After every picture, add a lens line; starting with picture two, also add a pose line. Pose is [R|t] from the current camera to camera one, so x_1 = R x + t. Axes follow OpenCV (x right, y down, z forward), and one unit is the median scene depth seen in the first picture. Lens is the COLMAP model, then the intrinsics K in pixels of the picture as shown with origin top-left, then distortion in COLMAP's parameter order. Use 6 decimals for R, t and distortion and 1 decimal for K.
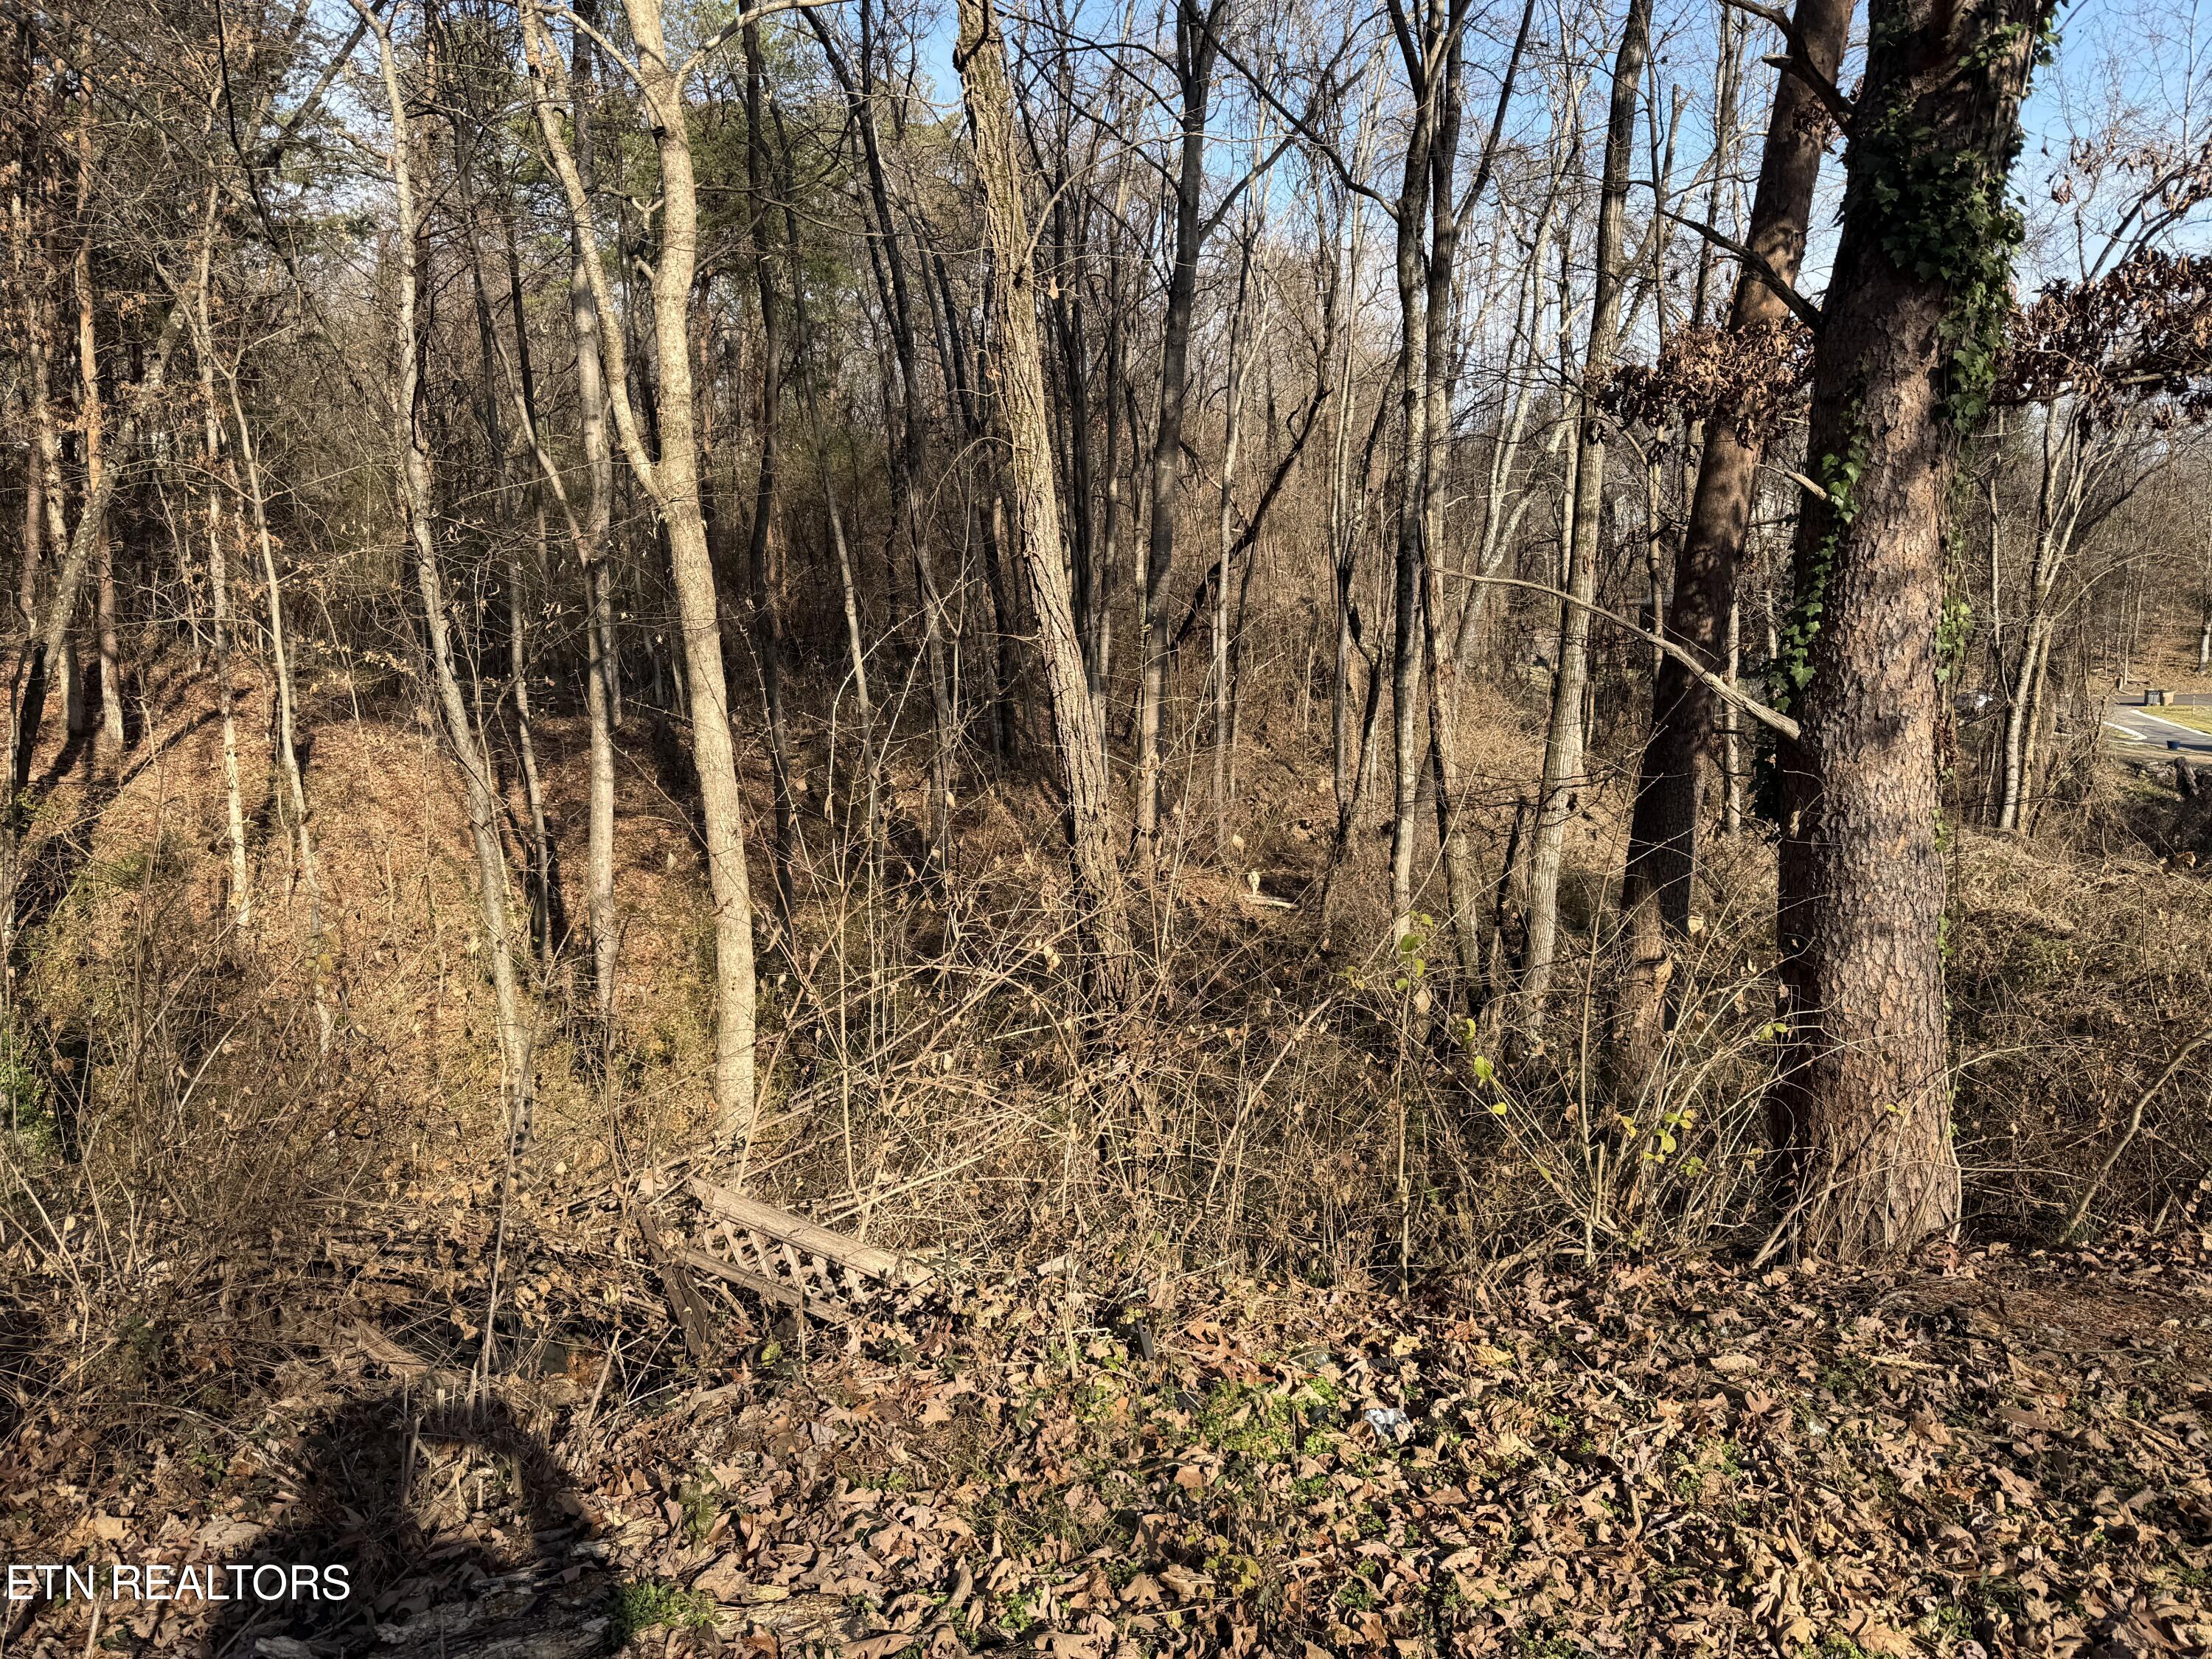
lens RADIAL K [[1556.8, 0, 1109.6], [0, 1556.8, 834.5], [0, 0, 1]] dist [0.041531, -0.048646]
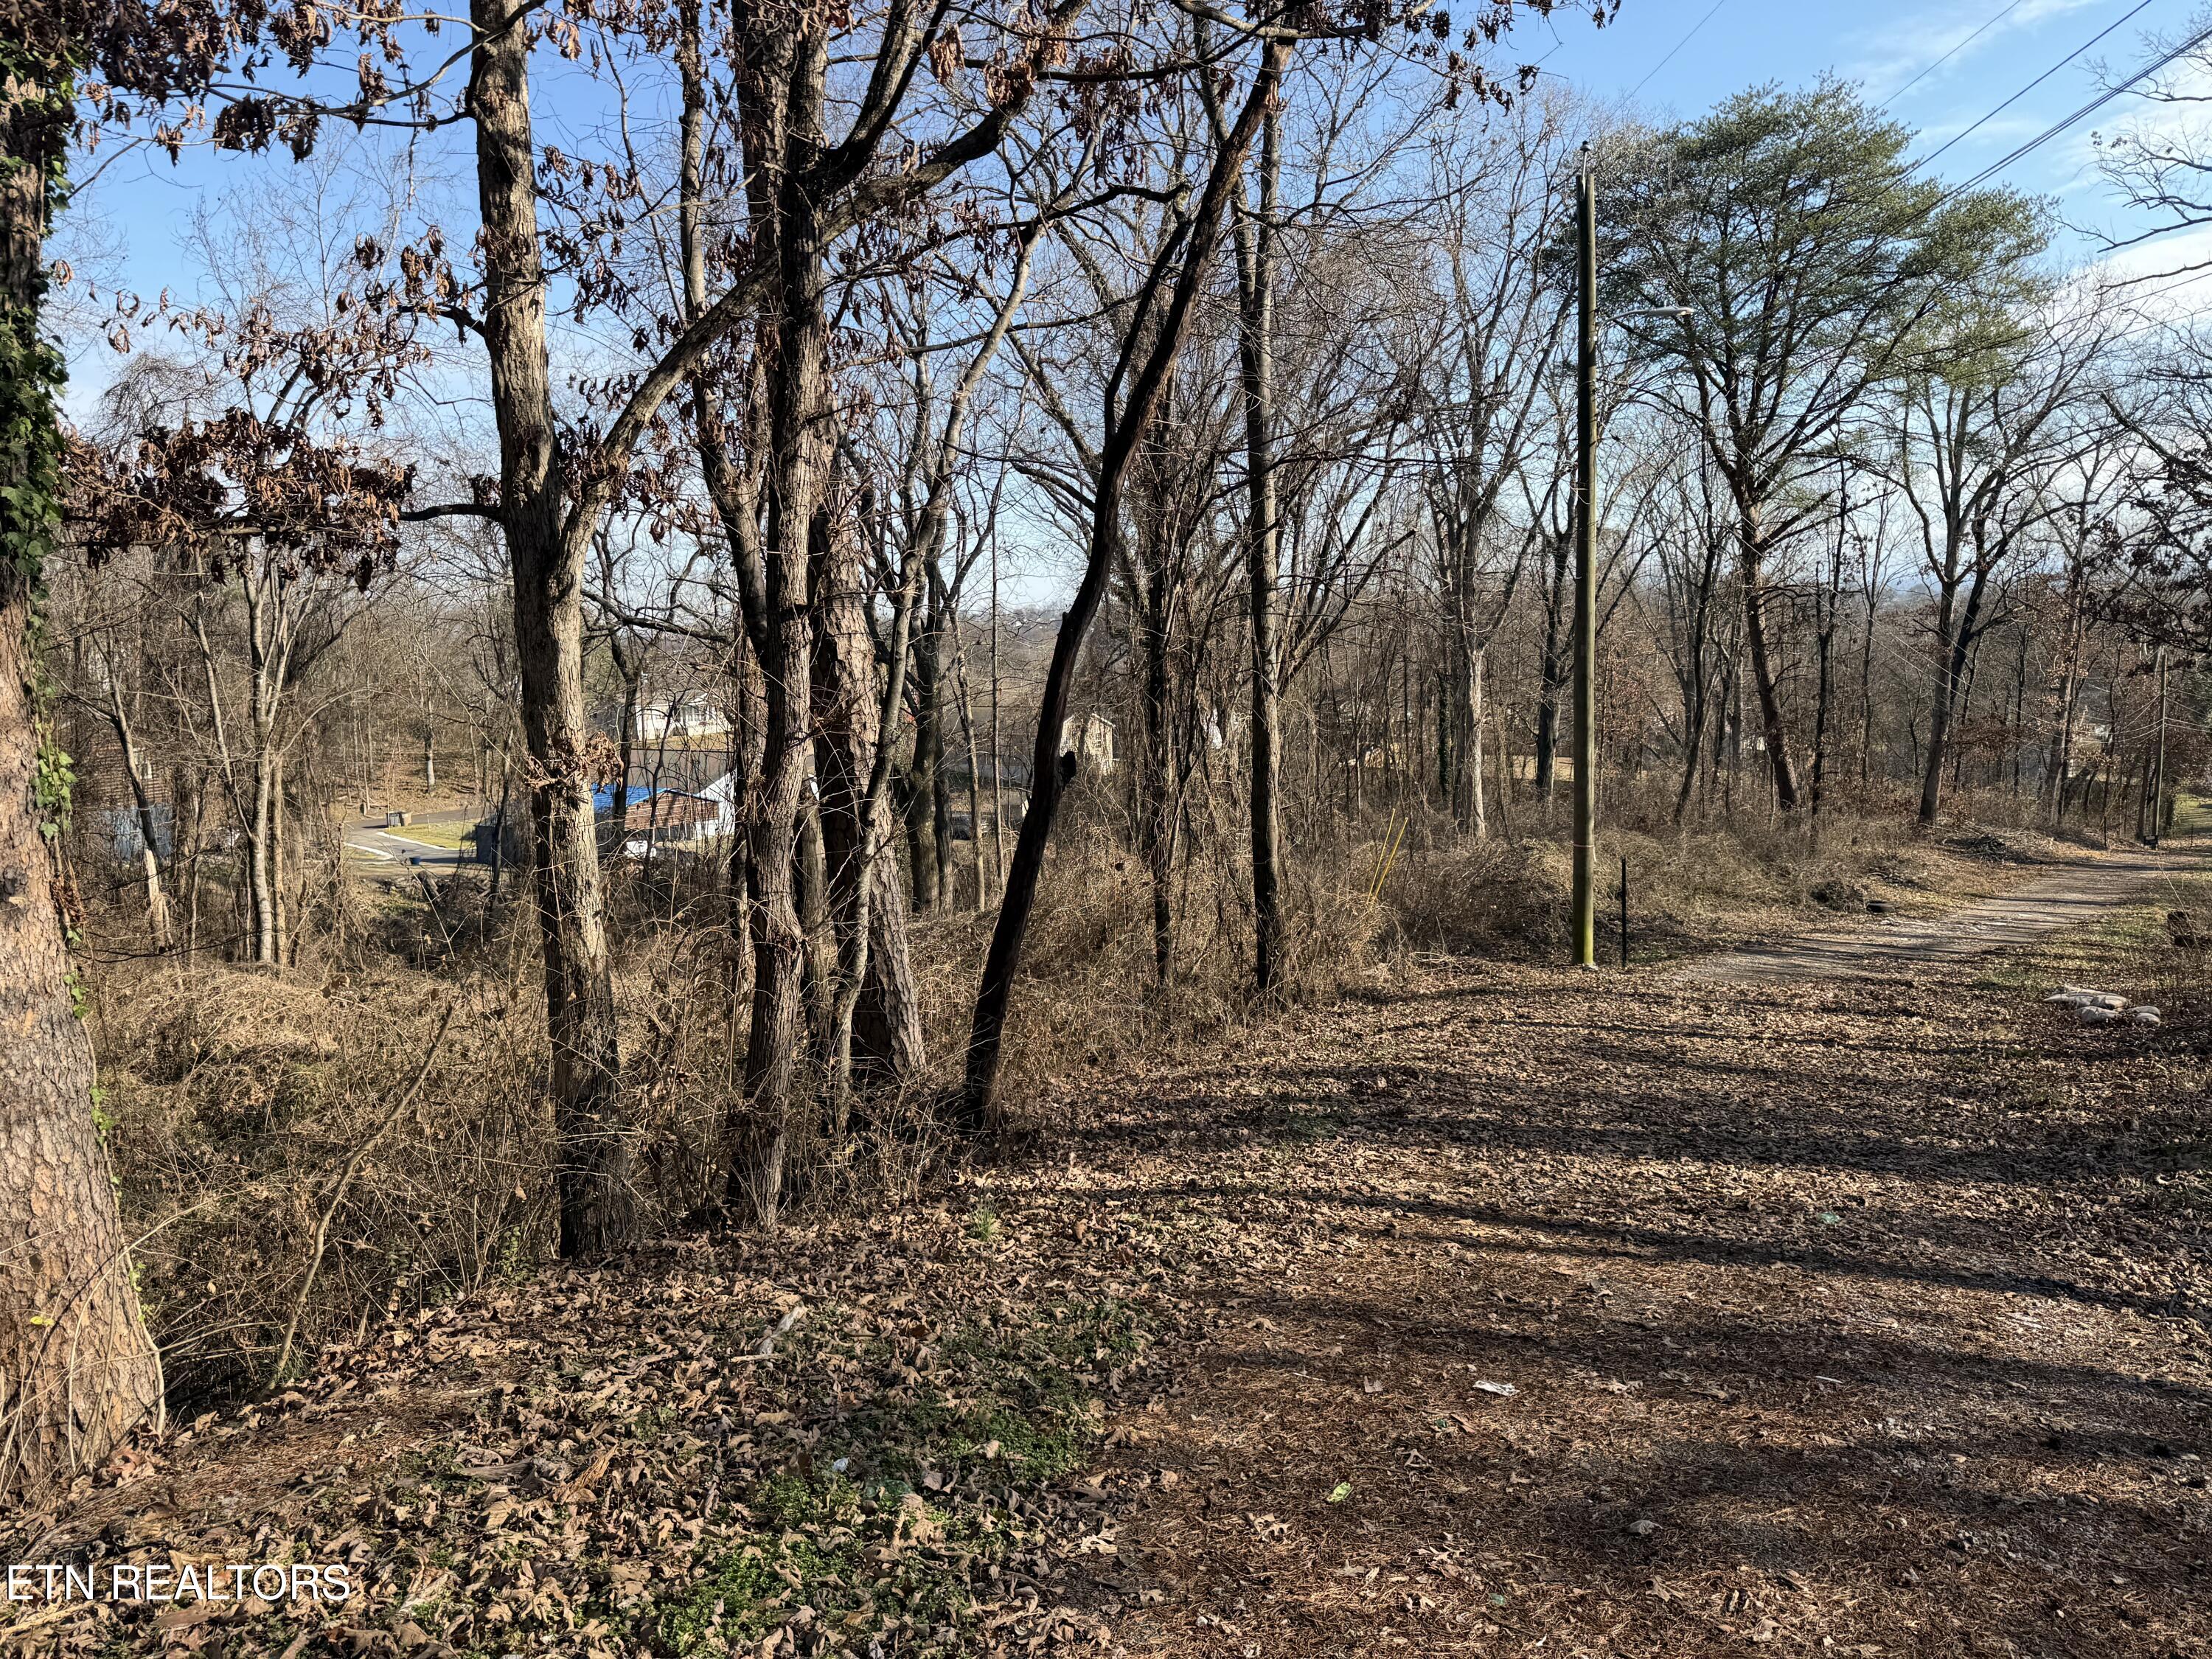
lens RADIAL K [[1556.8, 0, 1110.4], [0, 1556.8, 822.1], [0, 0, 1]] dist [0.041531, -0.048646]
pose [[0.532404, -0.077603, 0.842926, 0.083845], [0.155126, 0.987870, -0.007033, -0.003037], [-0.832155, 0.134504, 0.537984, -0.017884]]
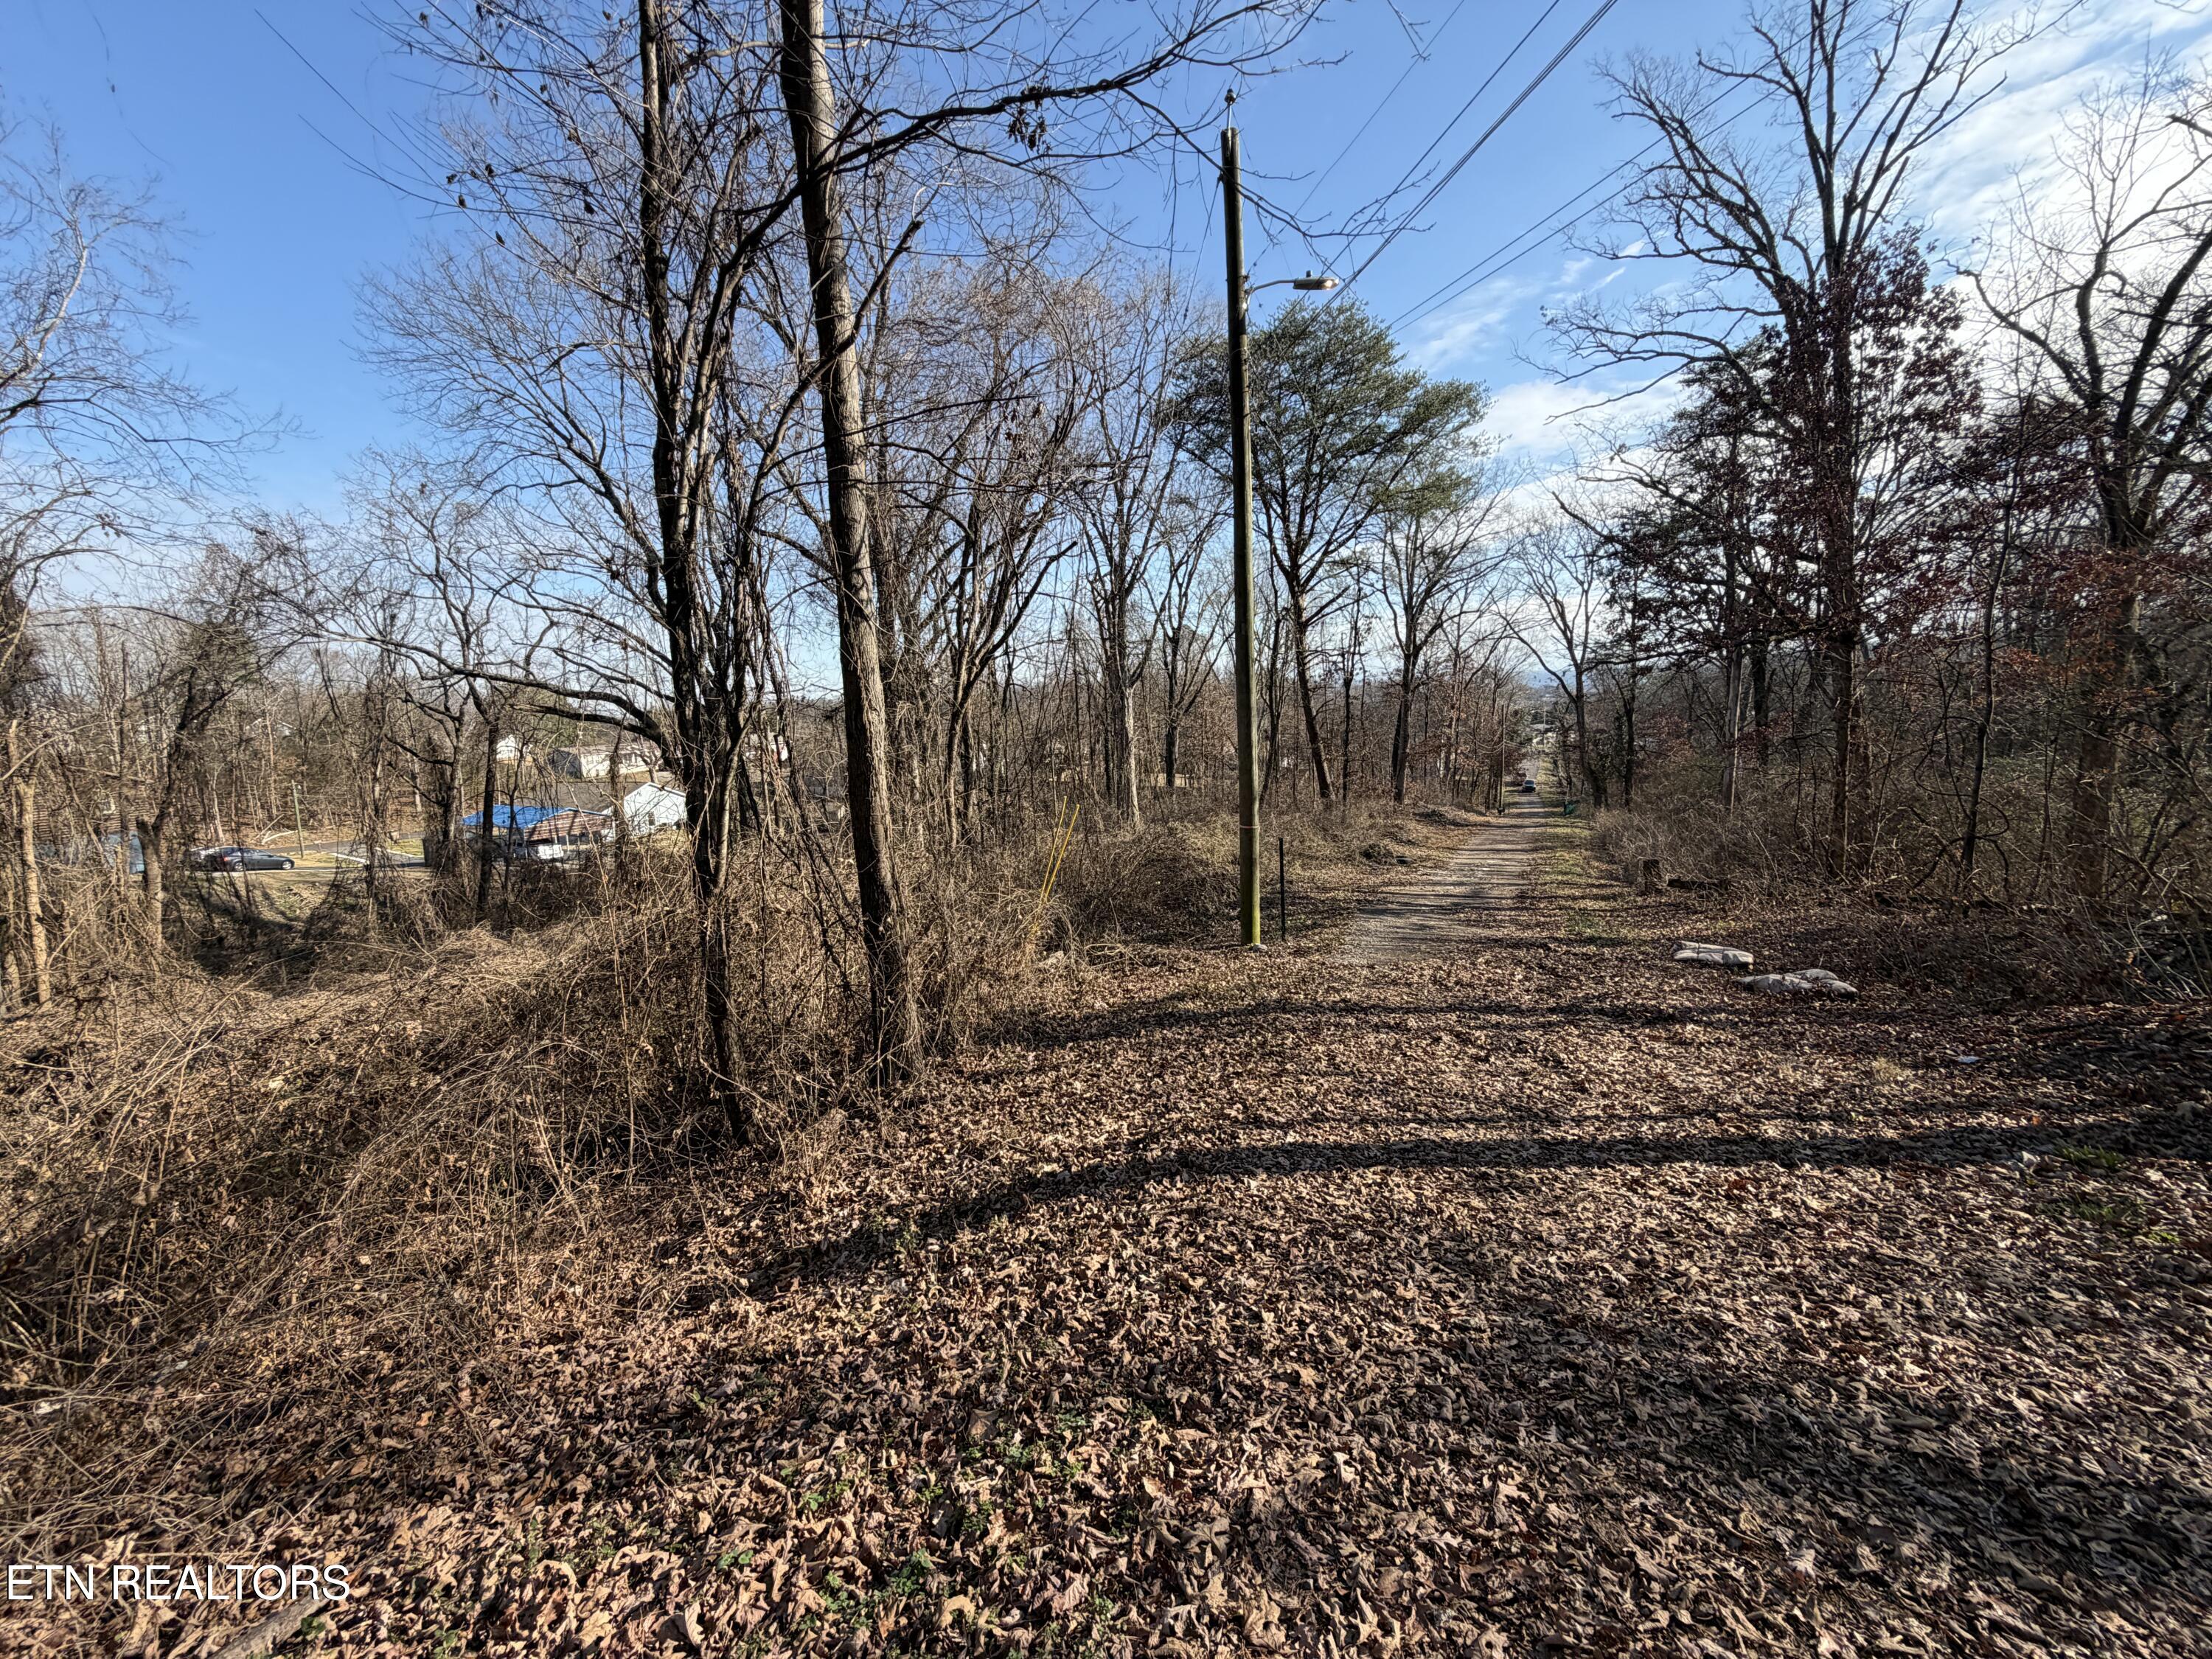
lens RADIAL K [[879.6, 0, 1103.1], [0, 879.6, 828.3], [0, 0, 1]] dist [0.001353, 0.000076]
pose [[0.345348, -0.104420, 0.932647, 1.734435], [0.187561, 0.981421, 0.040429, 0.052275], [-0.919541, 0.160966, 0.358517, 0.625676]]
